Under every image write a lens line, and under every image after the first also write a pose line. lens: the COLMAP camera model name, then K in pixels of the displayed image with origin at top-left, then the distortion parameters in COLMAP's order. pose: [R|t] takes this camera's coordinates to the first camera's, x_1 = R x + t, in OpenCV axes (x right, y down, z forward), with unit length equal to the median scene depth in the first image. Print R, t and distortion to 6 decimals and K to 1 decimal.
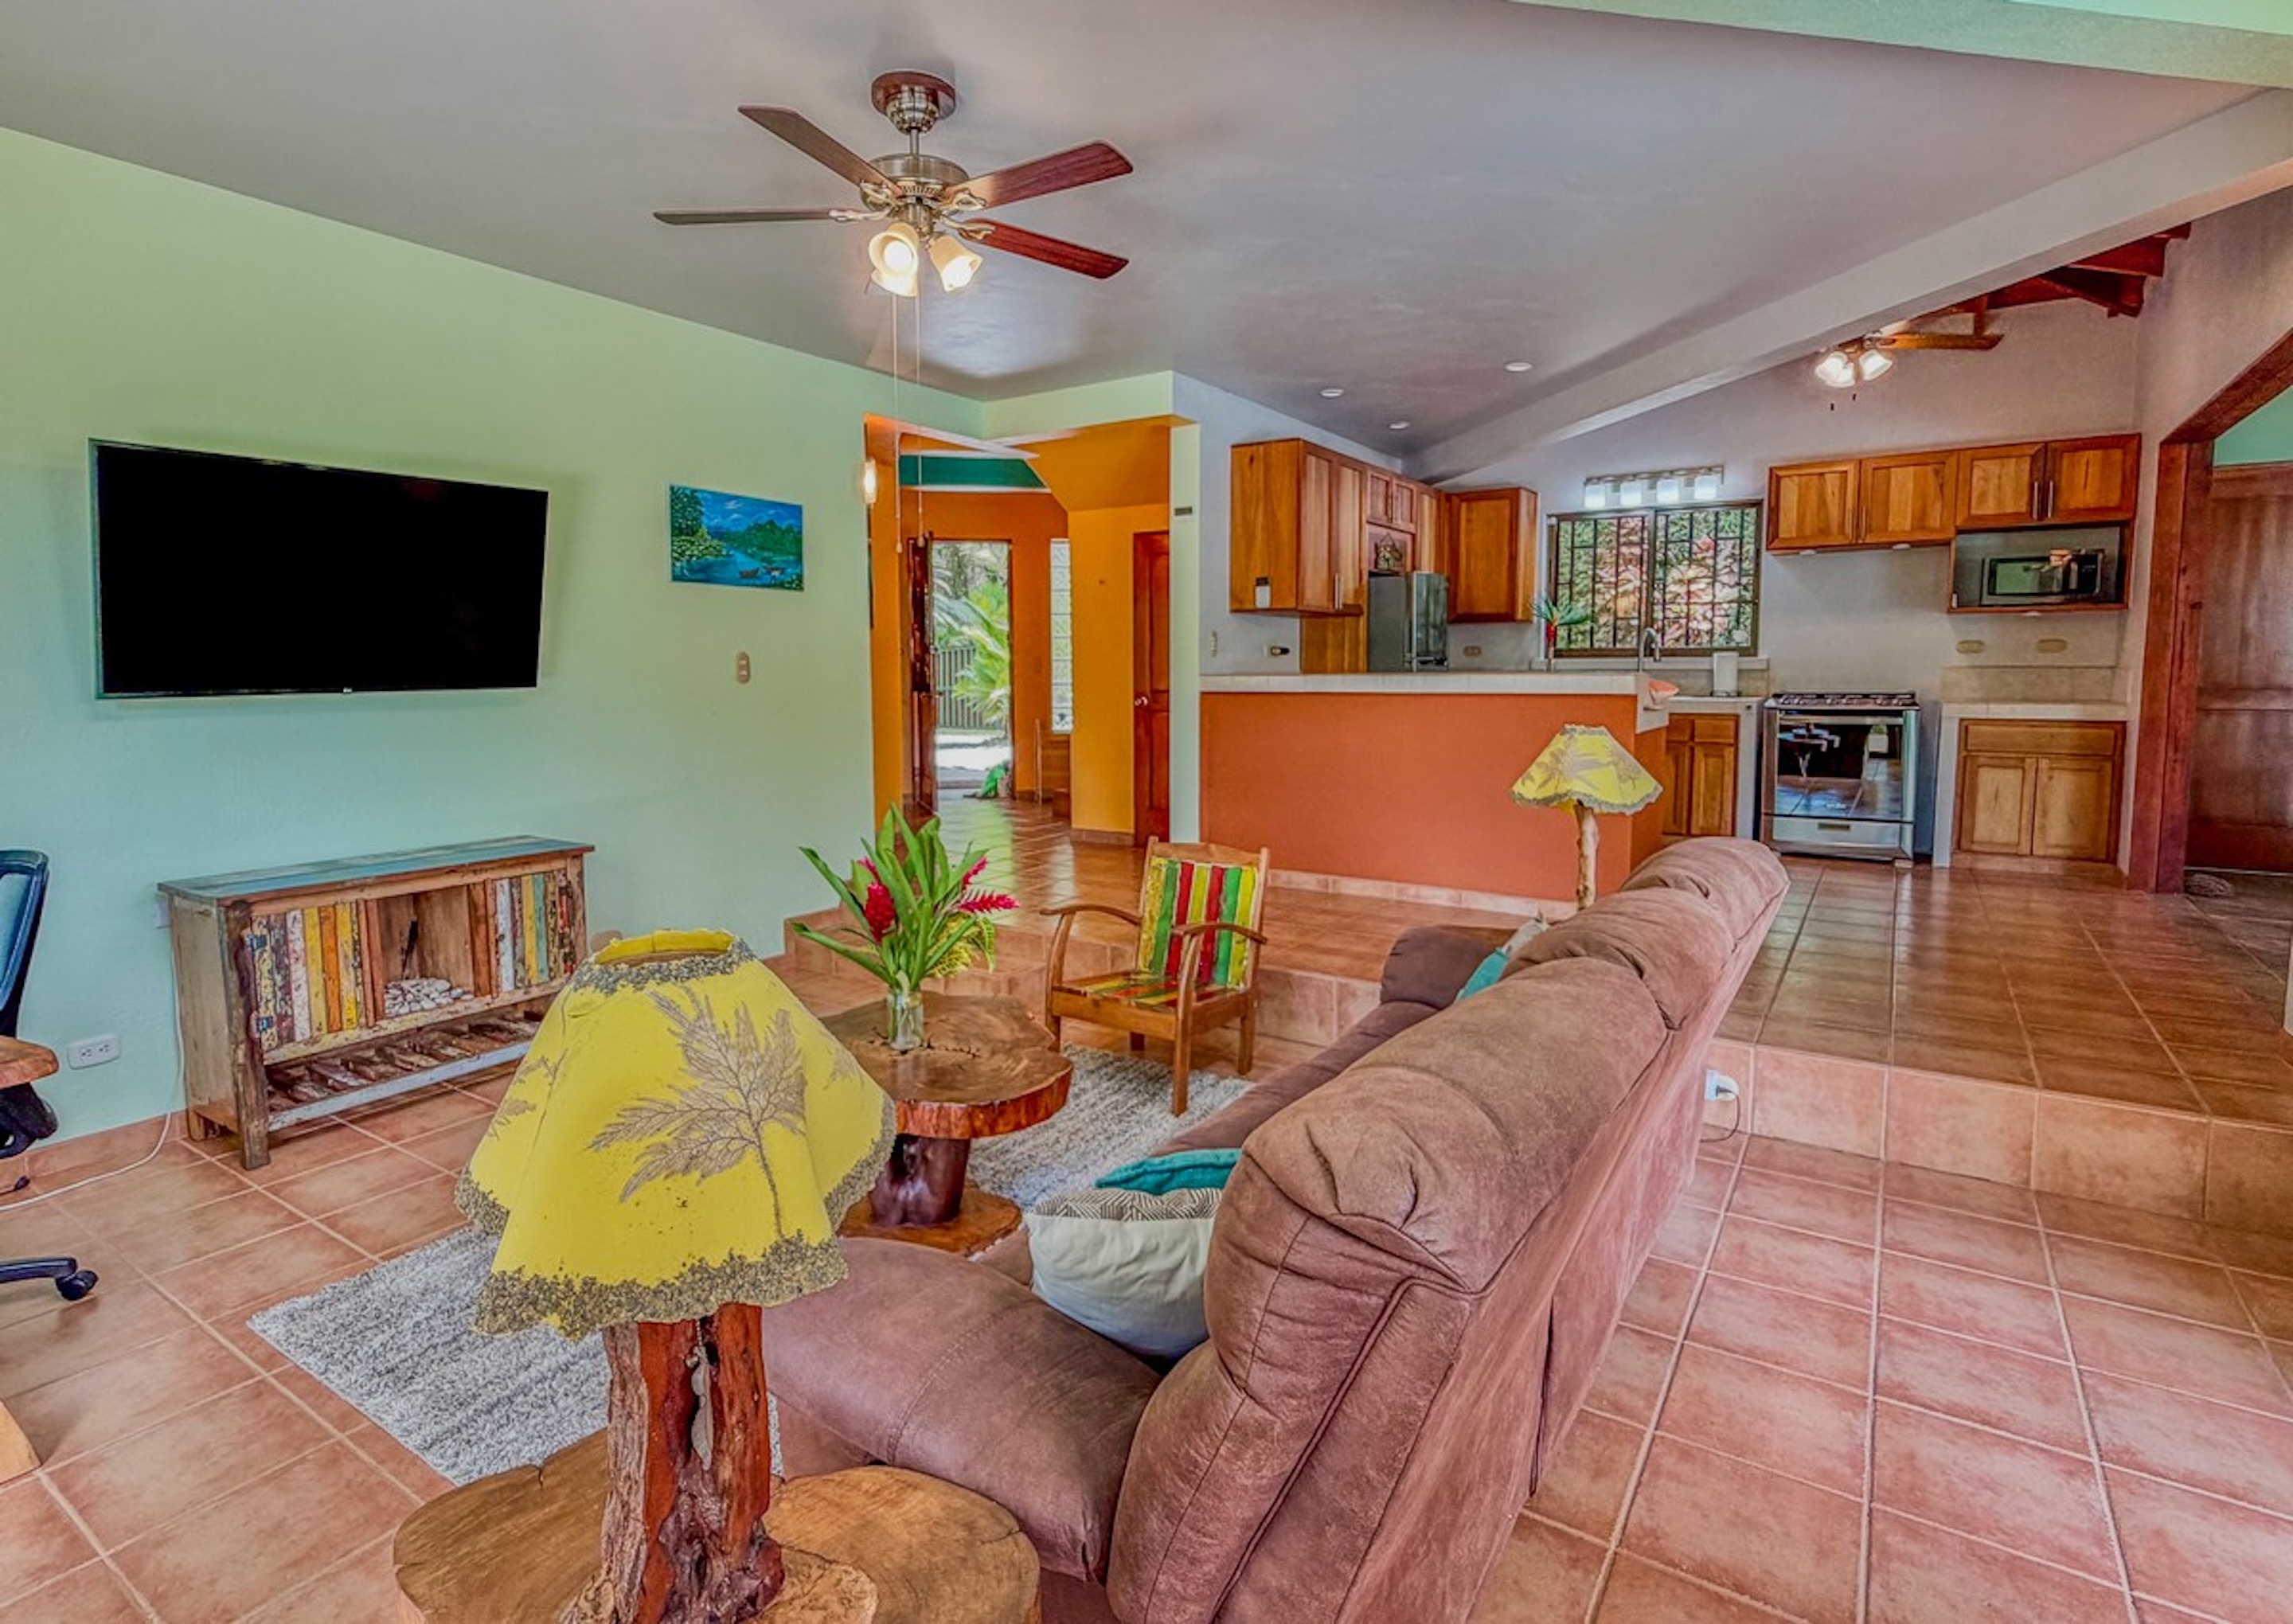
lens RADIAL K [[1131.9, 0, 1154.6], [0, 1131.9, 760.9], [0, 0, 1]] dist [-0.006185, -0.000425]
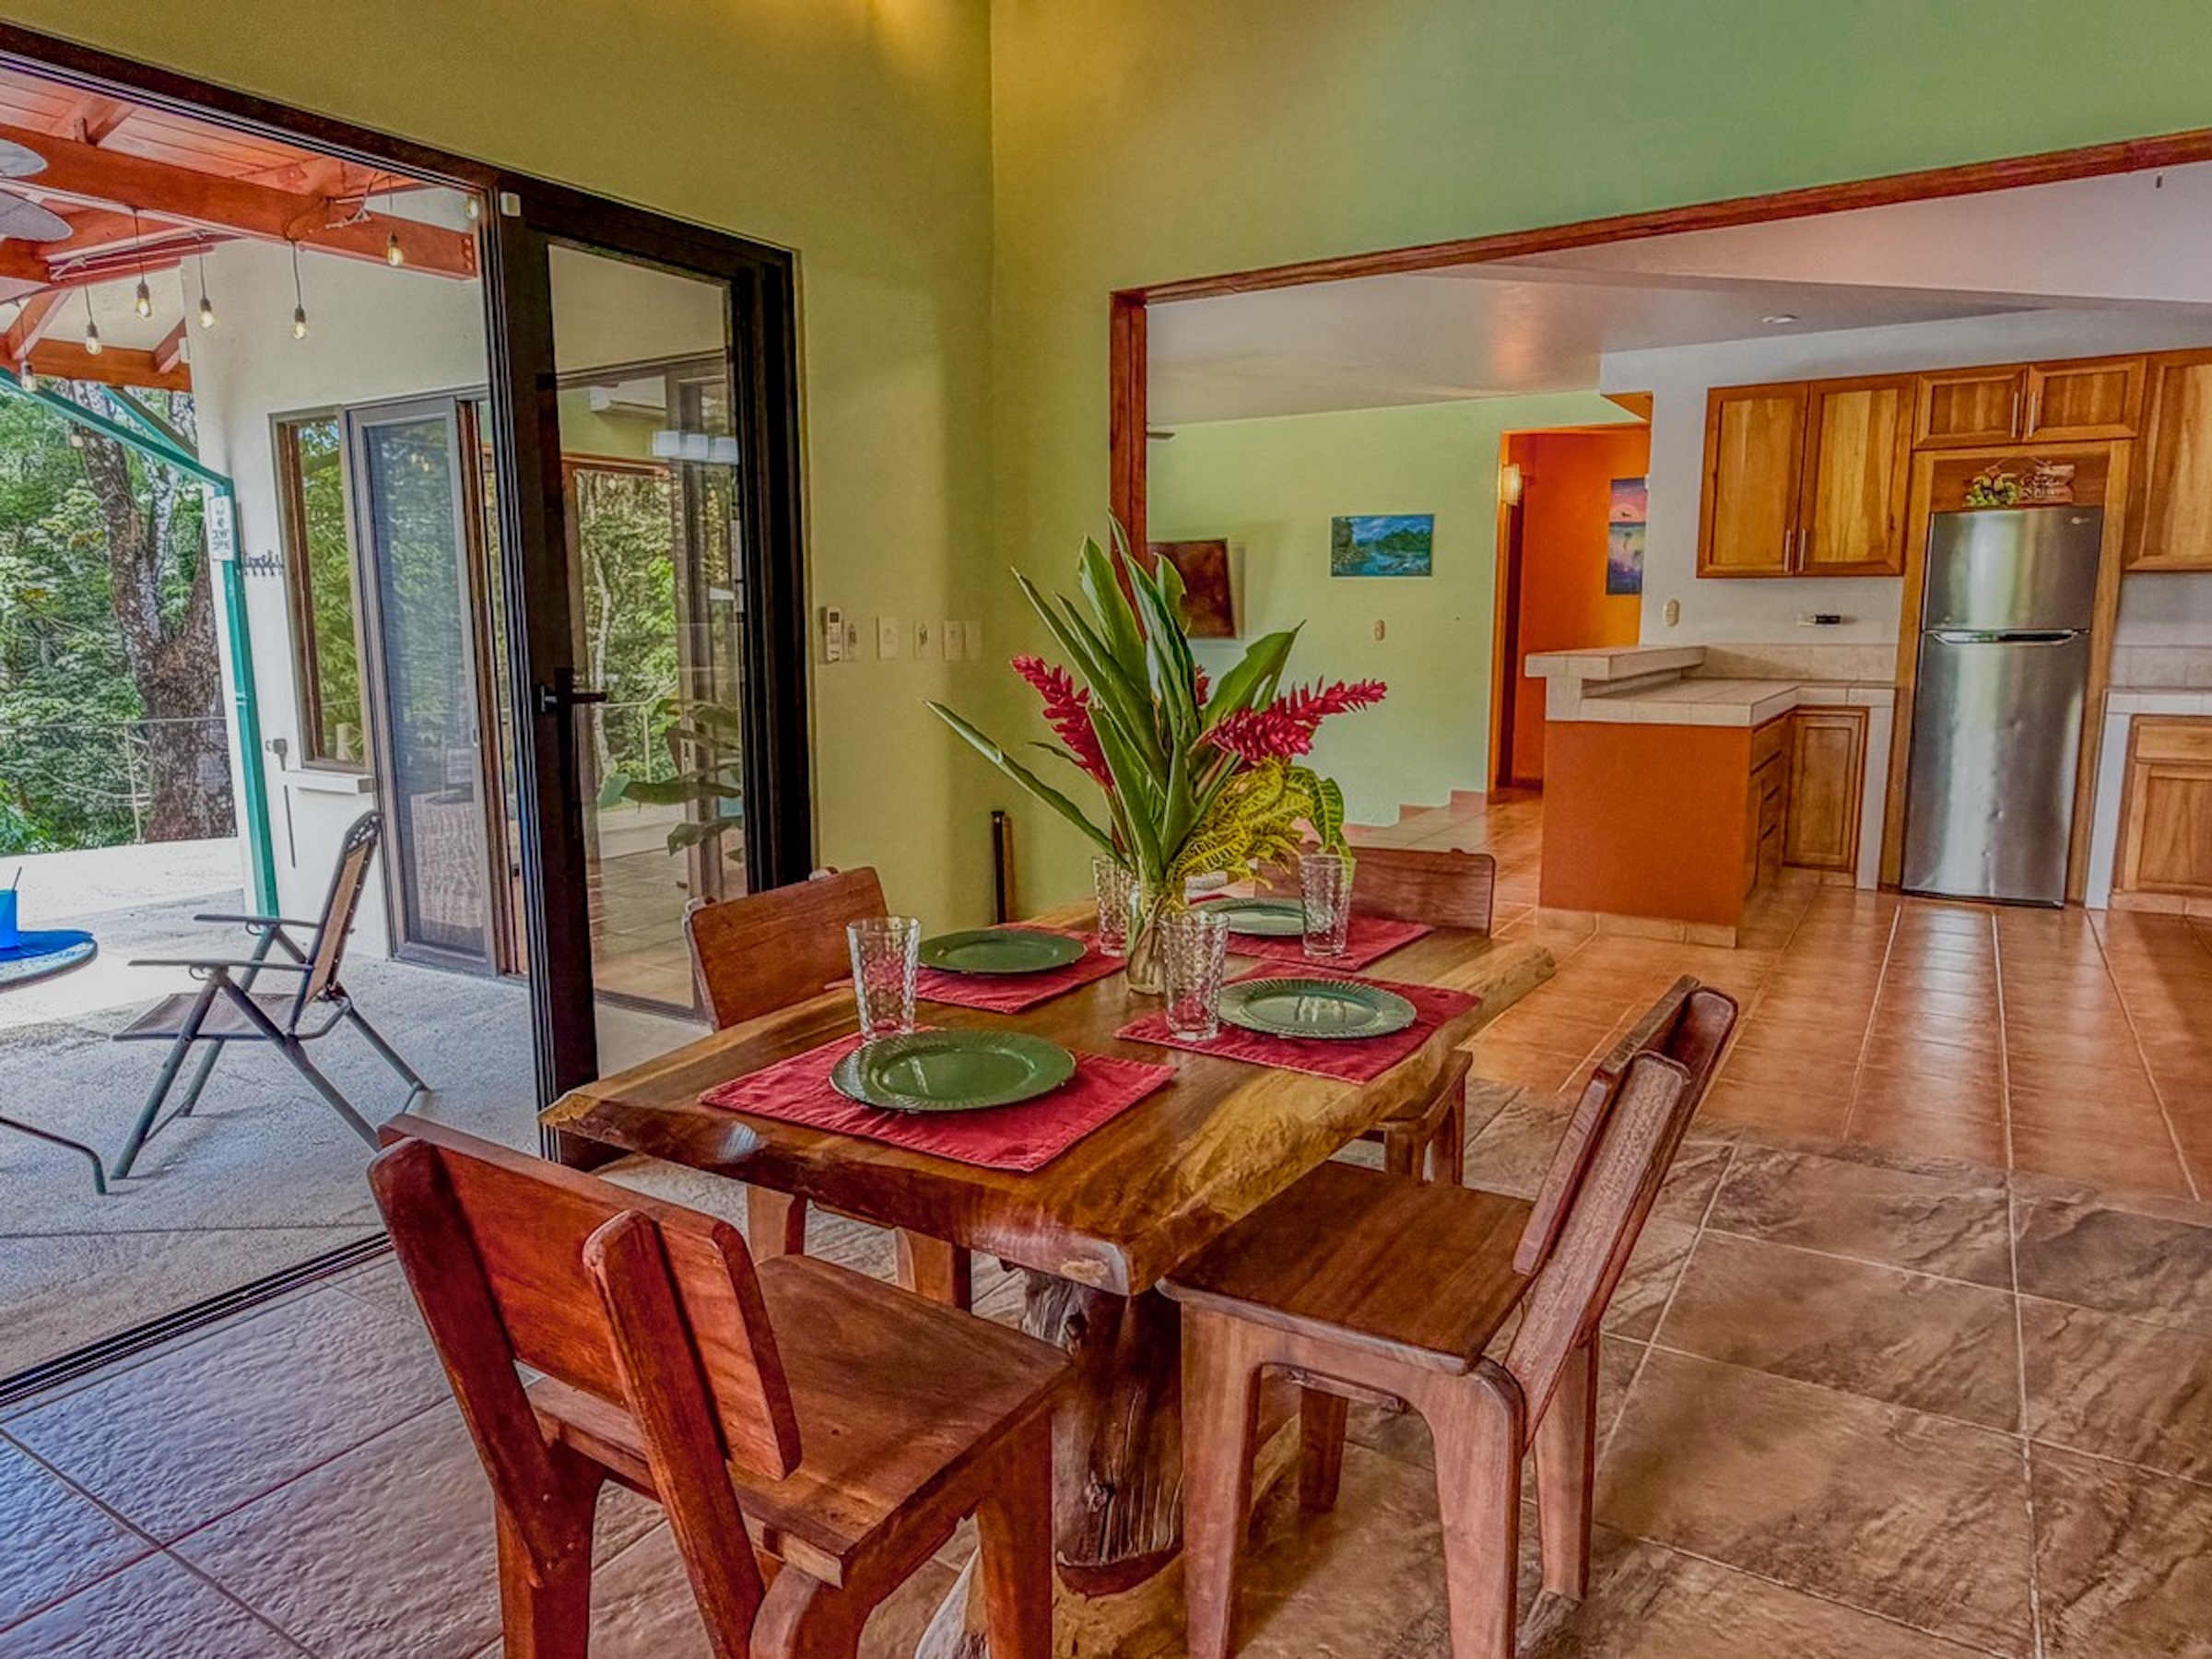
lens RADIAL K [[1392.9, 0, 1095.8], [0, 1392.9, 821.6], [0, 0, 1]] dist [0.004960, 0.000168]
pose [[0.037066, 0.155954, -0.987069, 1.258903], [-0.081202, 0.984951, 0.152570, -0.070176], [0.996008, 0.074497, 0.049172, 0.462064]]
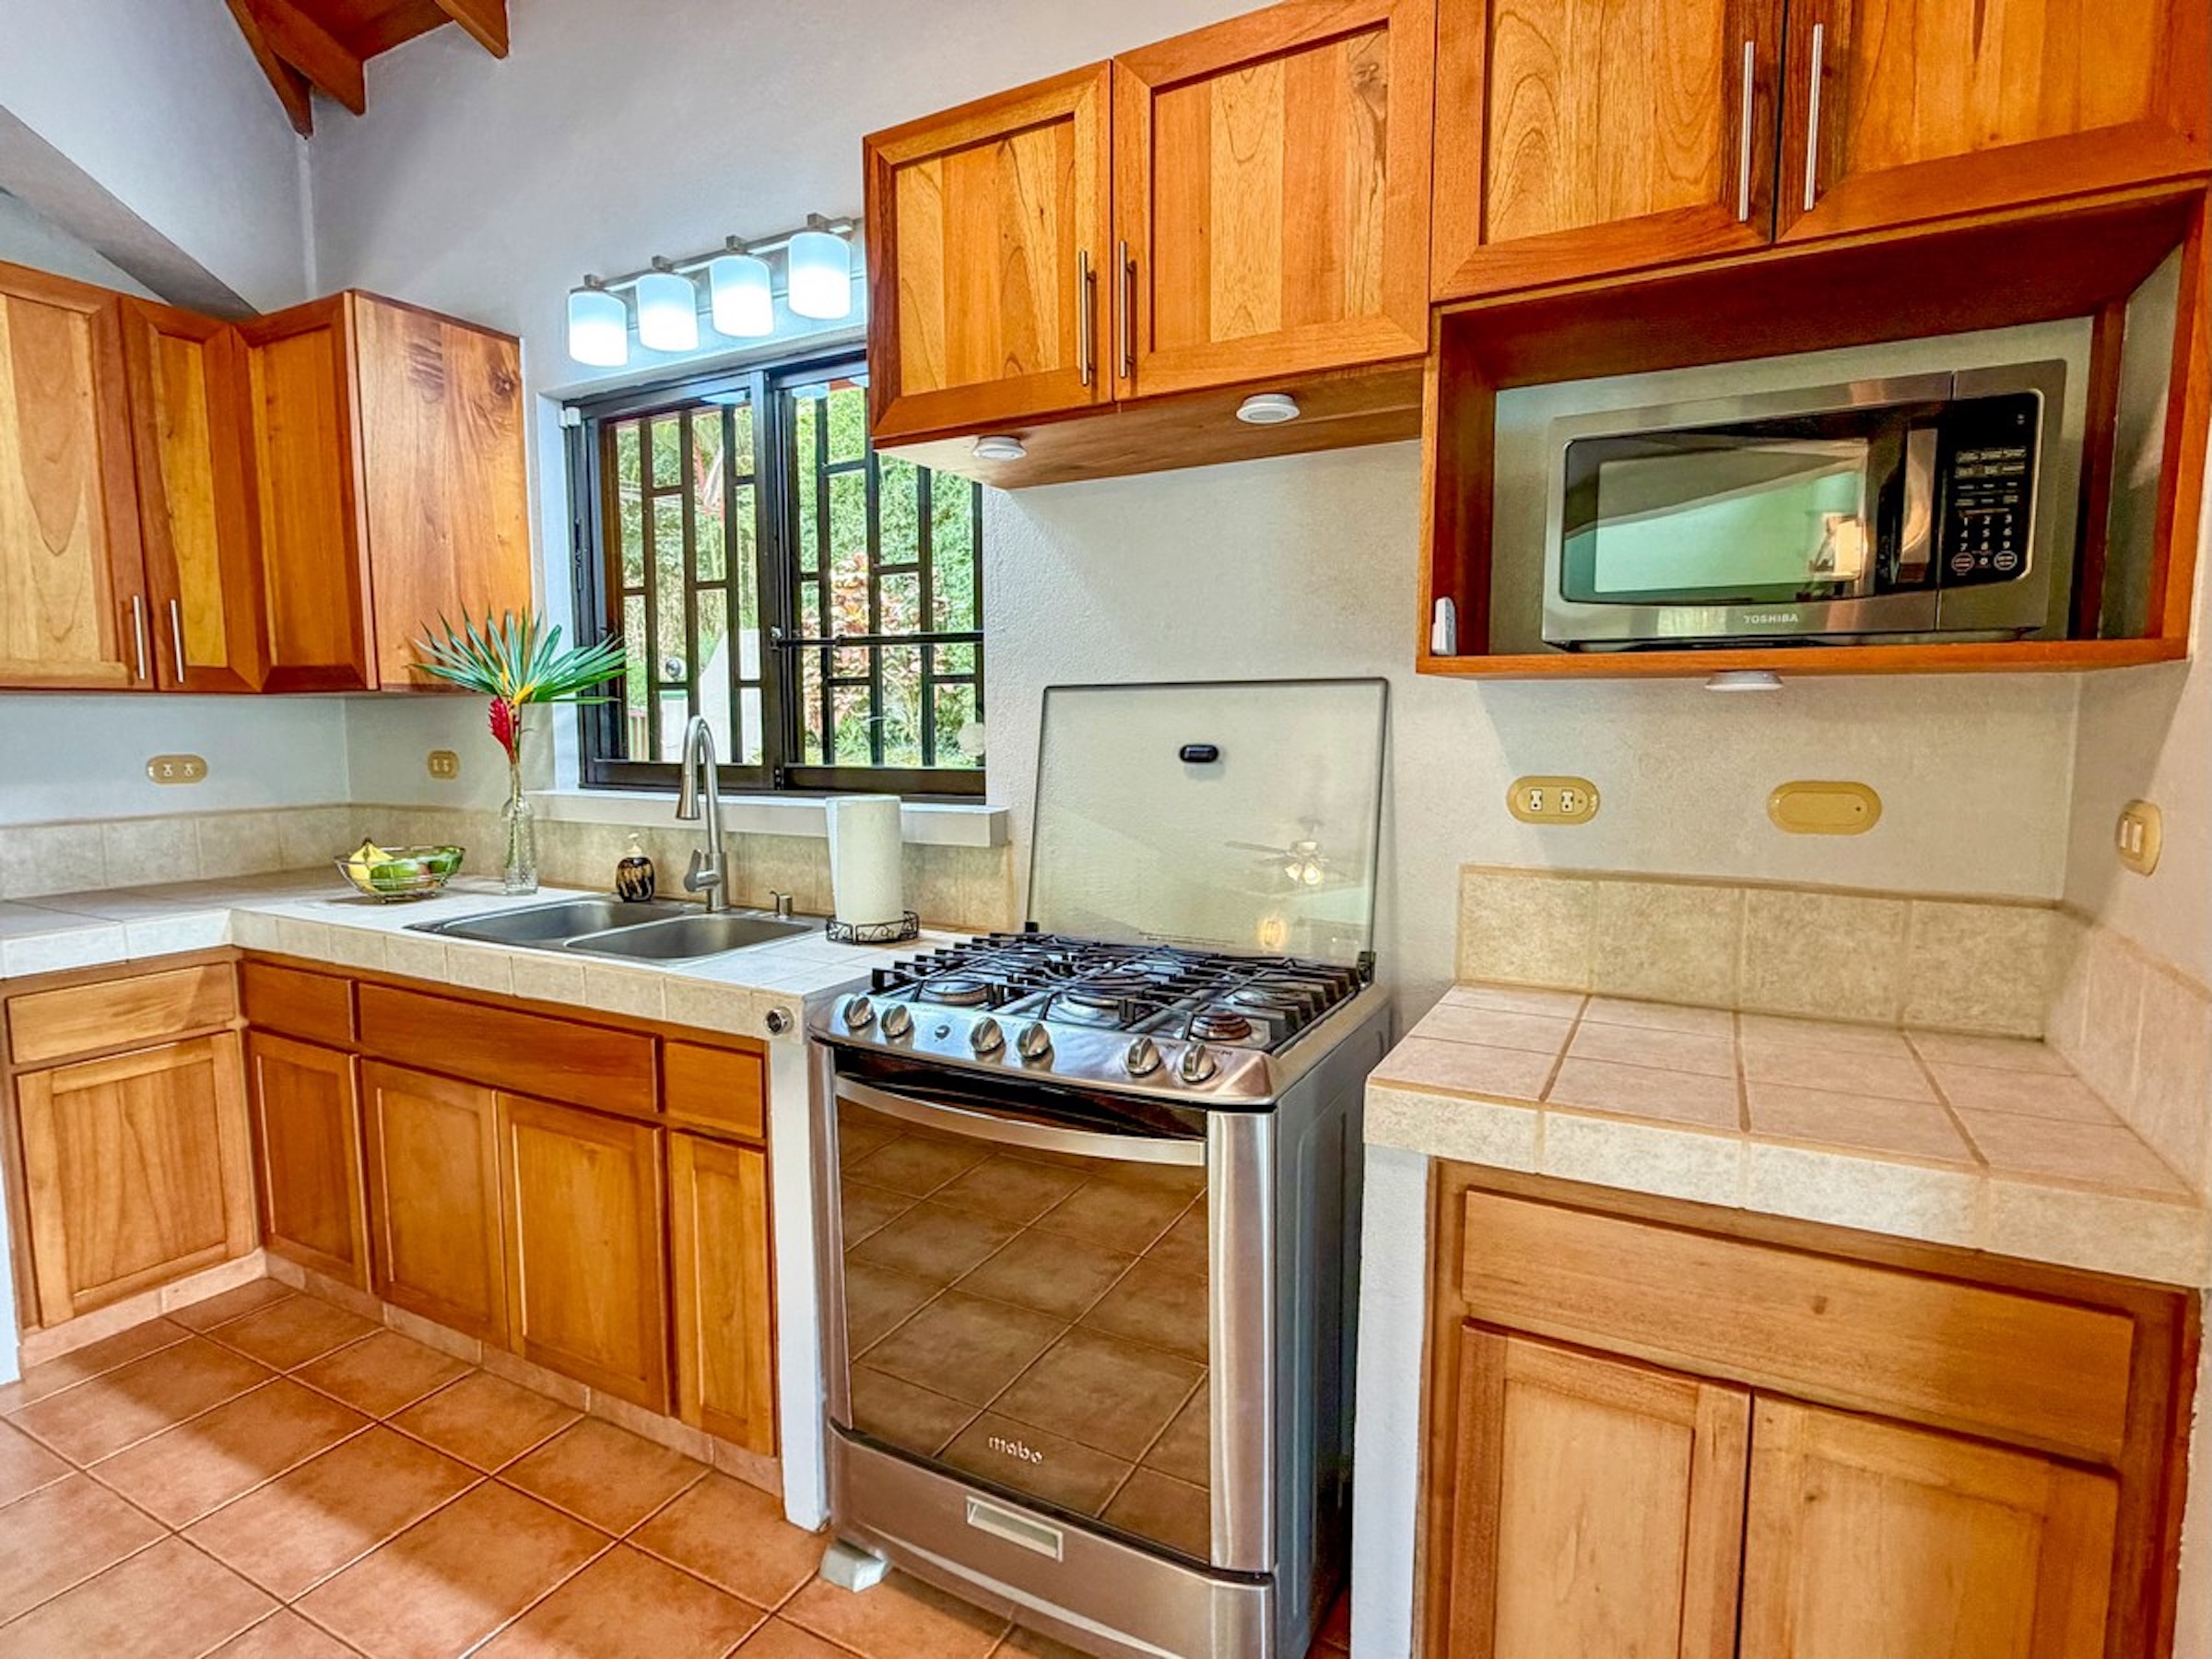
lens RADIAL K [[1148.4, 0, 1113.0], [0, 1148.4, 829.2], [0, 0, 1]] dist [-0.000663, -0.000046]
pose [[0.995116, -0.007654, 0.098420, 0.647944], [0.006492, 0.999905, 0.012121, -0.107559], [-0.098503, -0.011423, 0.995071, 0.805124]]
